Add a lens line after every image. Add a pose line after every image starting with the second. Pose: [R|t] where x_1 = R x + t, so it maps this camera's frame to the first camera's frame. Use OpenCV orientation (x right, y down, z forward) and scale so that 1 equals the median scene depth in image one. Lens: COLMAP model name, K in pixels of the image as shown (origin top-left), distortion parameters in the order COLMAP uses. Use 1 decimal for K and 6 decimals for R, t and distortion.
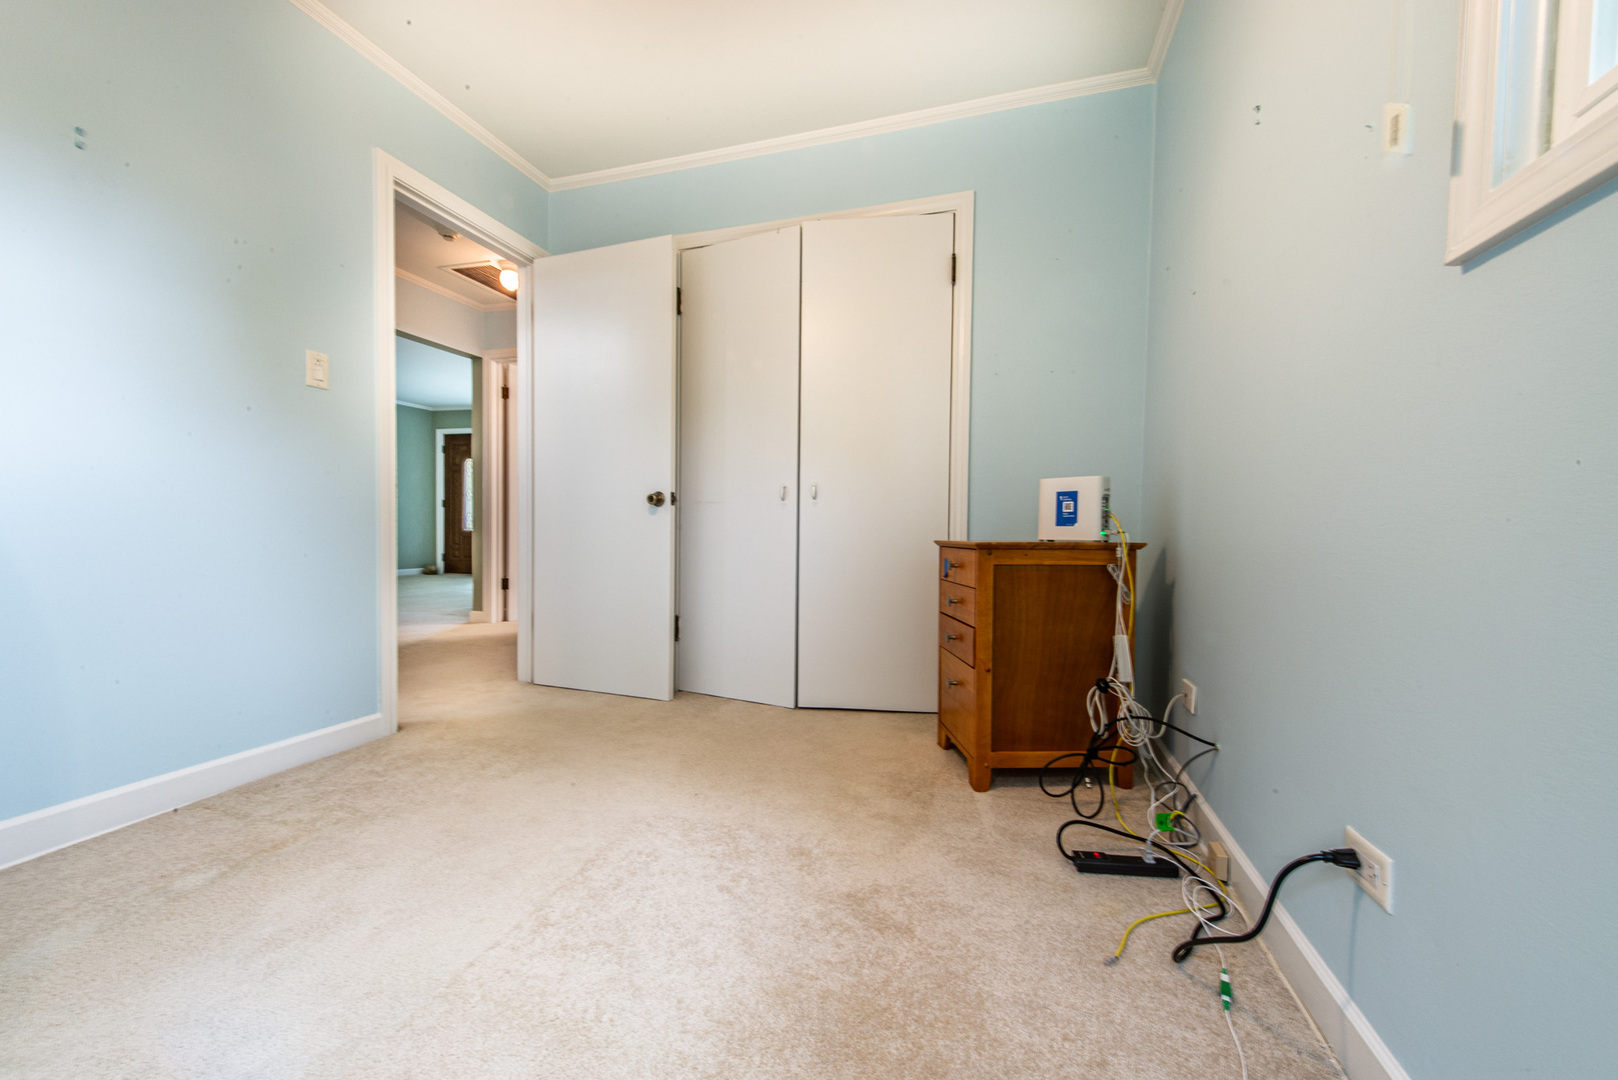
lens RADIAL K [[634.8, 0, 807.0], [0, 634.8, 545.3], [0, 0, 1]] dist [0.002926, -0.000118]
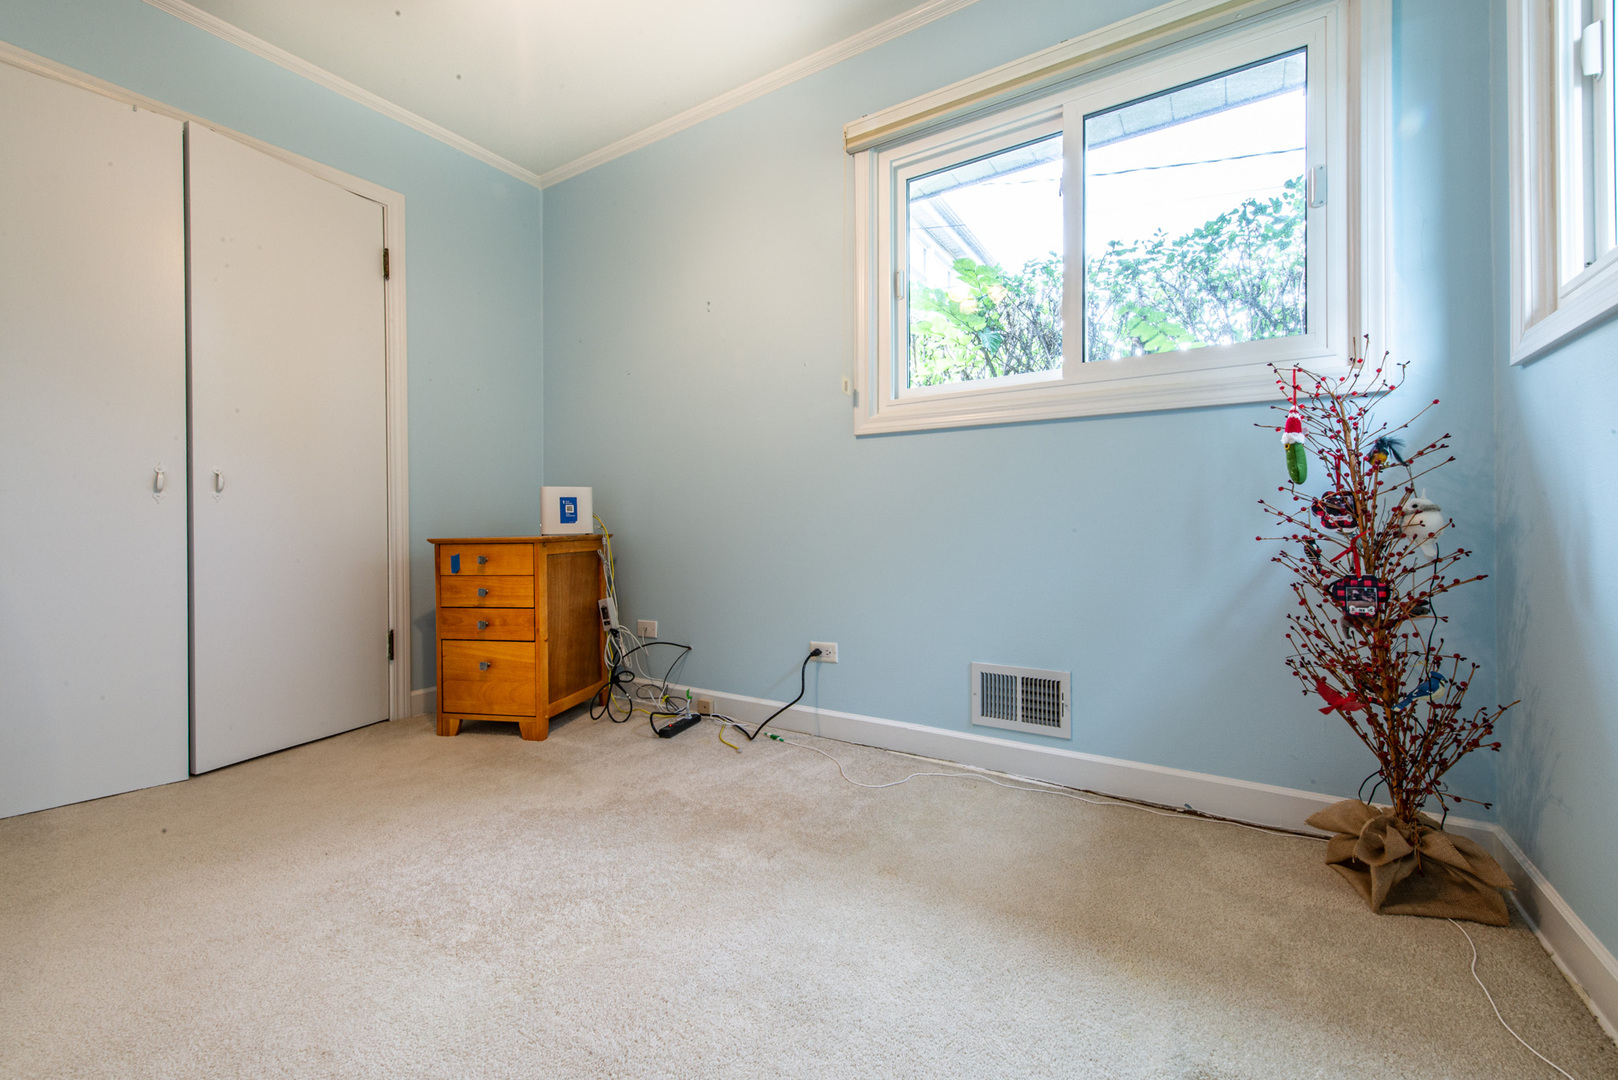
lens RADIAL K [[667.0, 0, 812.2], [0, 667.0, 529.4], [0, 0, 1]] dist [0.001273, 0.000051]
pose [[0.254962, -0.019810, 0.966748, -0.829969], [0.038365, 0.999210, 0.010357, -0.012958], [-0.966190, 0.034449, 0.255521, 0.154426]]
